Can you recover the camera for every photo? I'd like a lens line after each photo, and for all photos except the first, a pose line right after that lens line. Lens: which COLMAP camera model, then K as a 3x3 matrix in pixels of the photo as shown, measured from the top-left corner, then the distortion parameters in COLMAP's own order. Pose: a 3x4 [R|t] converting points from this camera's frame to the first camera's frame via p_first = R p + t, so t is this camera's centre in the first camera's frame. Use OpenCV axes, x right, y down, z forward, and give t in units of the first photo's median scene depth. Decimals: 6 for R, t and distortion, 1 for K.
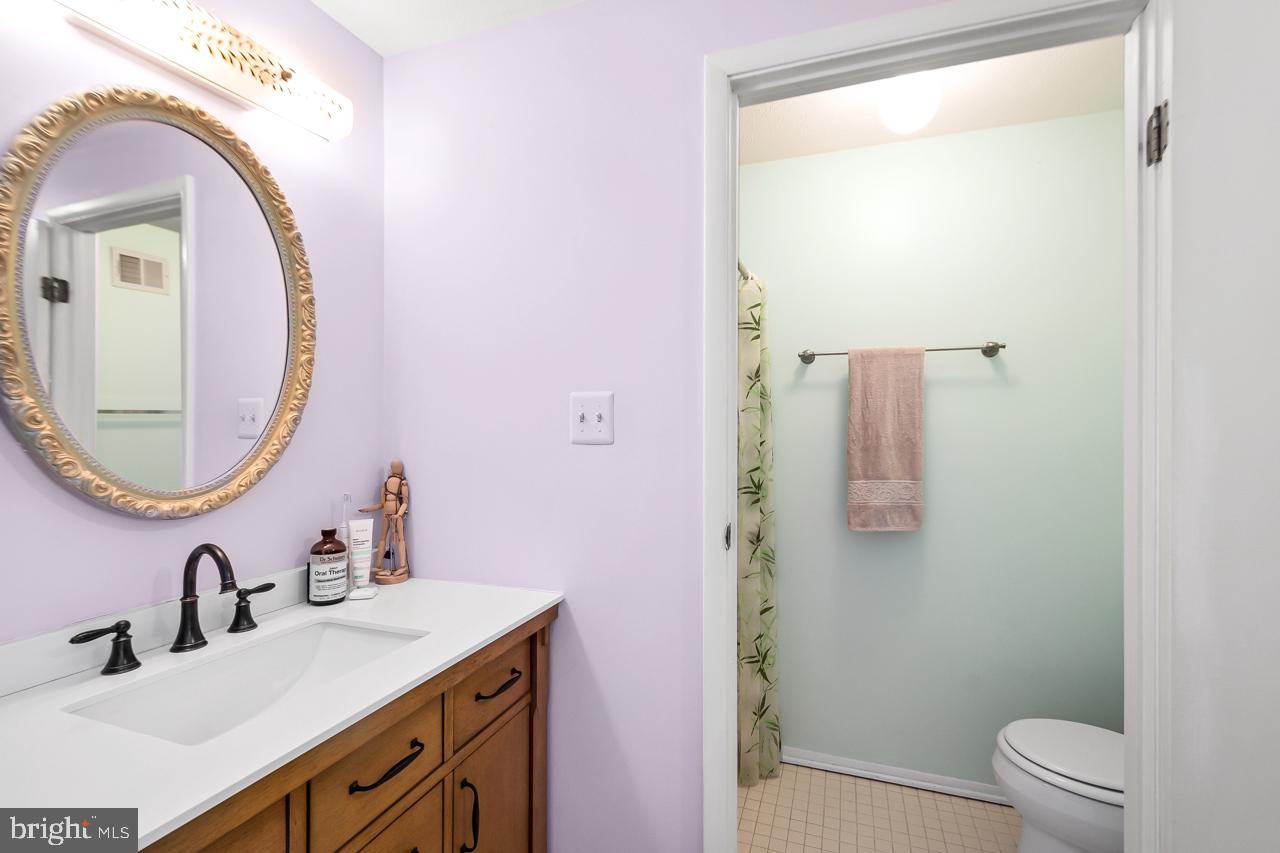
lens RADIAL K [[562.8, 0, 646.2], [0, 562.8, 432.9], [0, 0, 1]] dist [-0.000355, -0.000412]
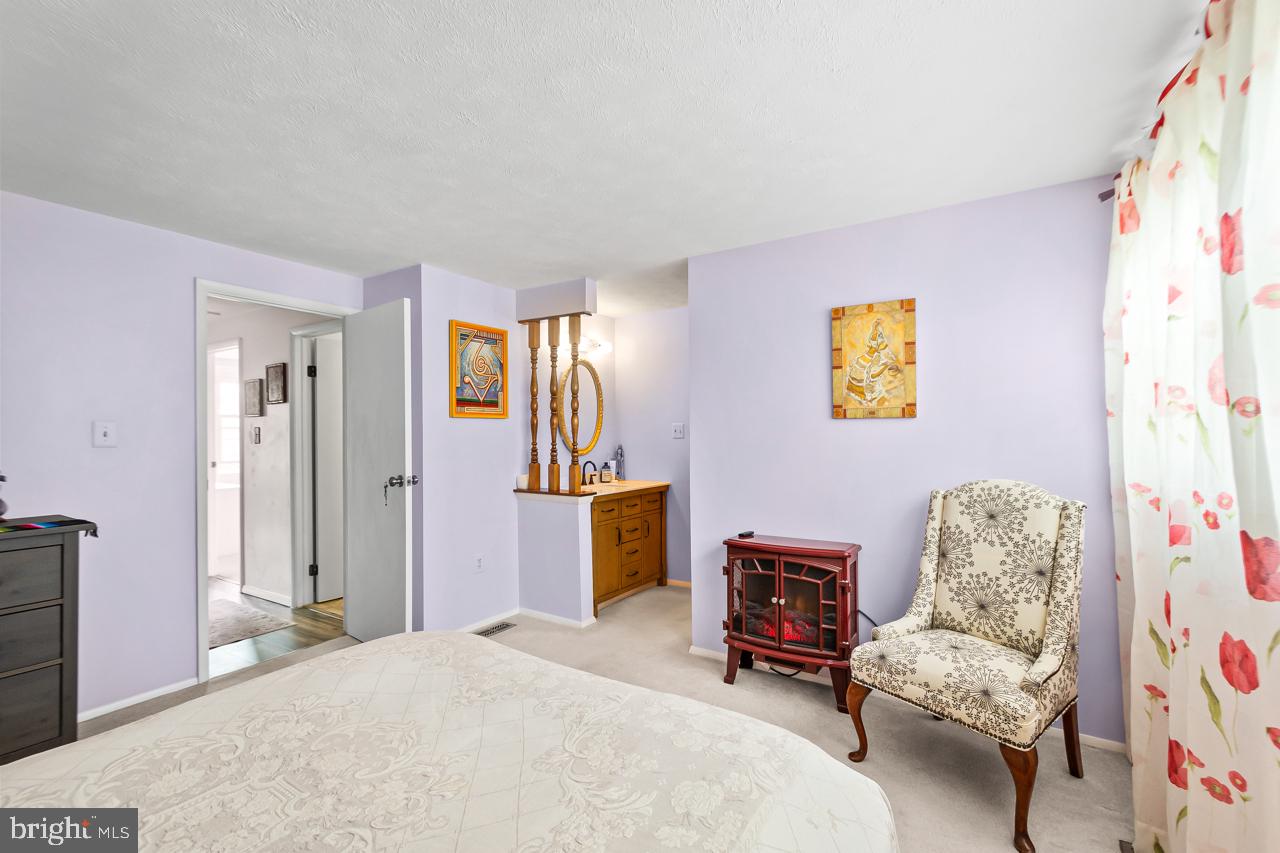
lens RADIAL K [[562.8, 0, 646.2], [0, 562.8, 432.9], [0, 0, 1]] dist [-0.000355, -0.000412]
pose [[0.973384, -0.005318, -0.229120, 0.489336], [0.004191, 0.999977, -0.005407, 0.003585], [0.229143, 0.004303, 0.973383, -2.328828]]
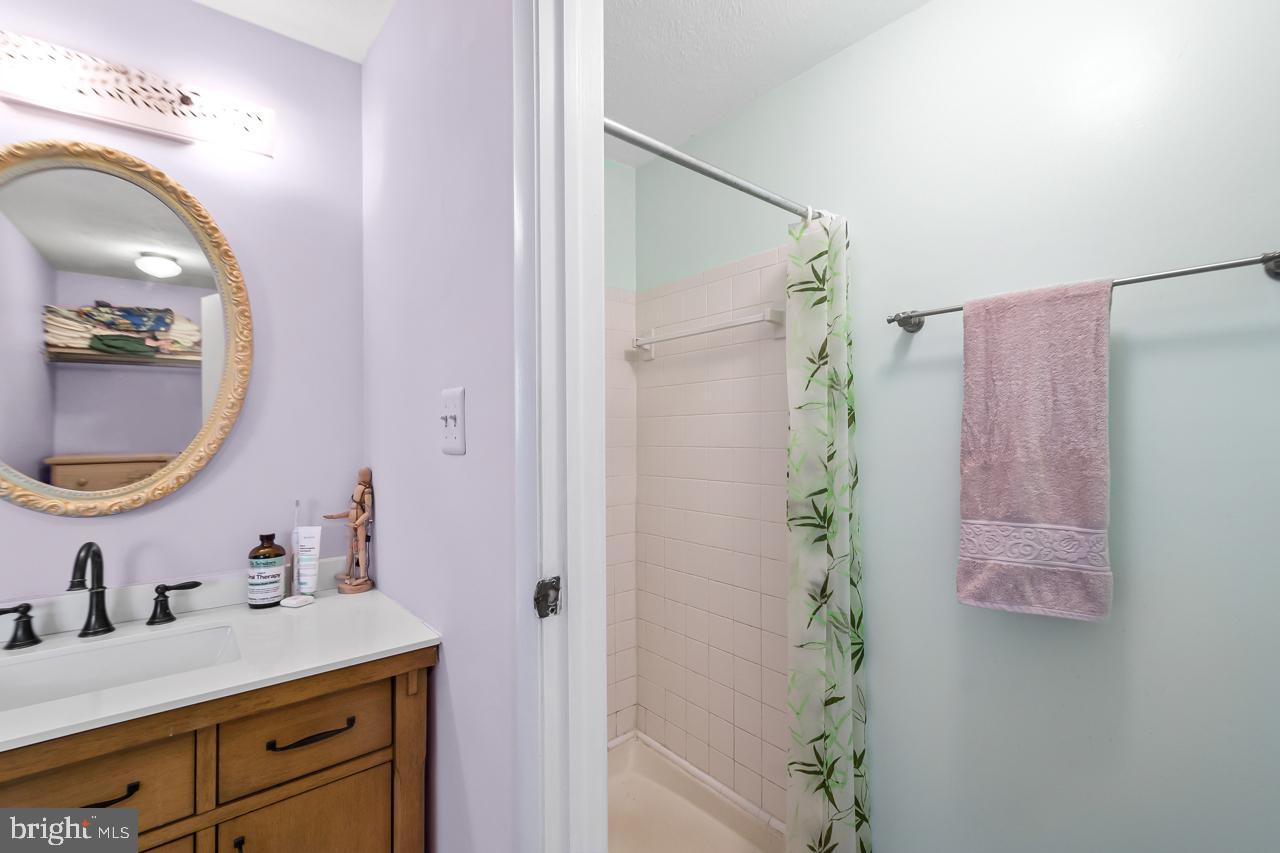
lens RADIAL K [[555.6, 0, 642.2], [0, 555.6, 435.4], [0, 0, 1]] dist [0.002117, 0.000136]
pose [[0.865492, -0.003840, -0.500908, 0.509905], [0.001486, 0.999986, -0.005099, -0.002343], [0.500920, 0.003669, 0.865486, 0.440562]]
